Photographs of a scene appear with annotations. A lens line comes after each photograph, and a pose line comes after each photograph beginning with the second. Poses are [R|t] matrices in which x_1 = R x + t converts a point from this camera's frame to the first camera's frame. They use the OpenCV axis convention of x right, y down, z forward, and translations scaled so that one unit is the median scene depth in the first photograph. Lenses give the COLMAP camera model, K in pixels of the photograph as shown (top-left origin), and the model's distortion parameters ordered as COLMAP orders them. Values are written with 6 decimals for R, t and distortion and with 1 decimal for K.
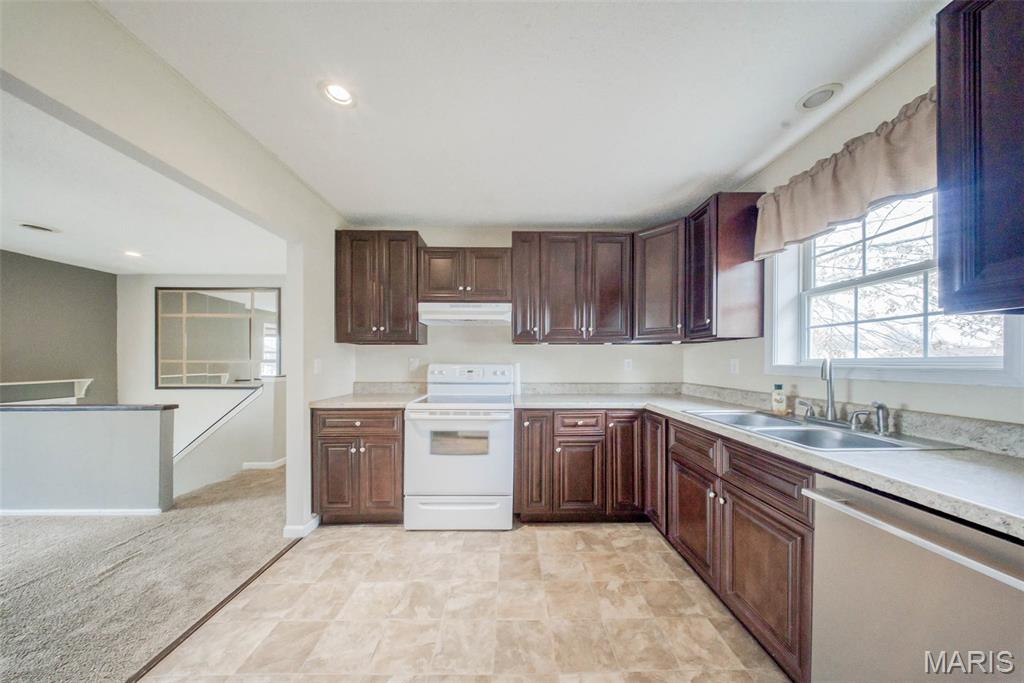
lens RADIAL K [[307.1, 0, 516.7], [0, 307.1, 362.3], [0, 0, 1]] dist [0.007893, -0.004630]
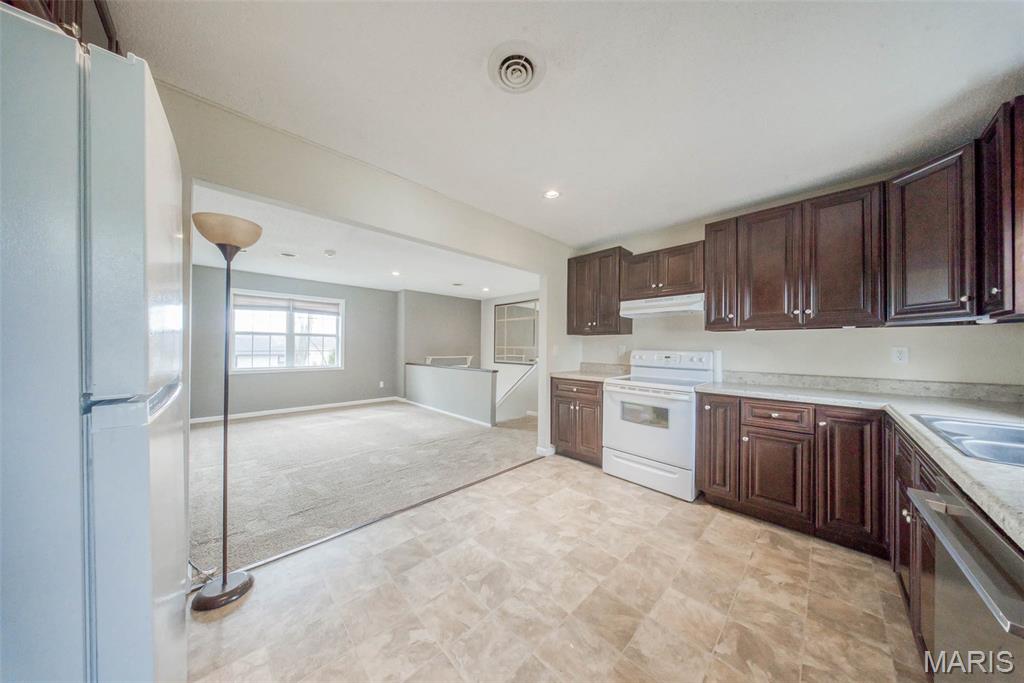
lens RADIAL K [[302.9, 0, 514.8], [0, 302.9, 345.9], [0, 0, 1]] dist [0.000965, -0.002237]
pose [[0.685067, 0.001702, -0.728478, 0.330992], [-0.010500, 0.999916, -0.007538, 0.003183], [0.728404, 0.012813, 0.685028, -0.197822]]
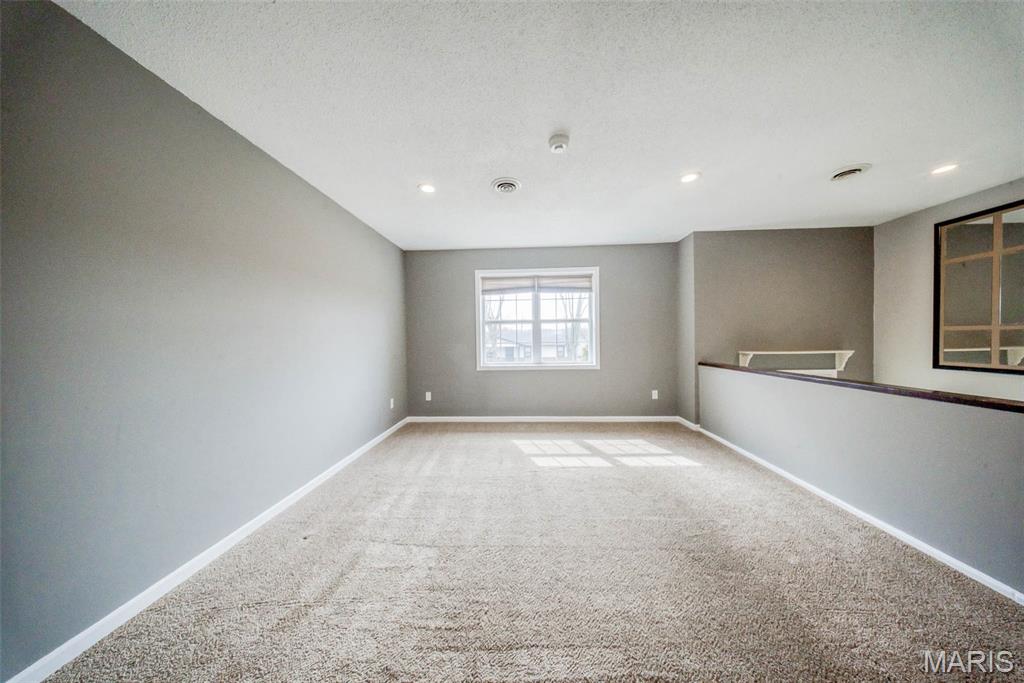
lens RADIAL K [[299.3, 0, 511.7], [0, 299.3, 344.0], [0, 0, 1]] dist [0.001338, -0.001912]
pose [[-0.069916, 0.019302, -0.997366, -0.818559], [0.011170, 0.999765, 0.018566, 0.014636], [0.997490, -0.009842, -0.070115, 0.138508]]
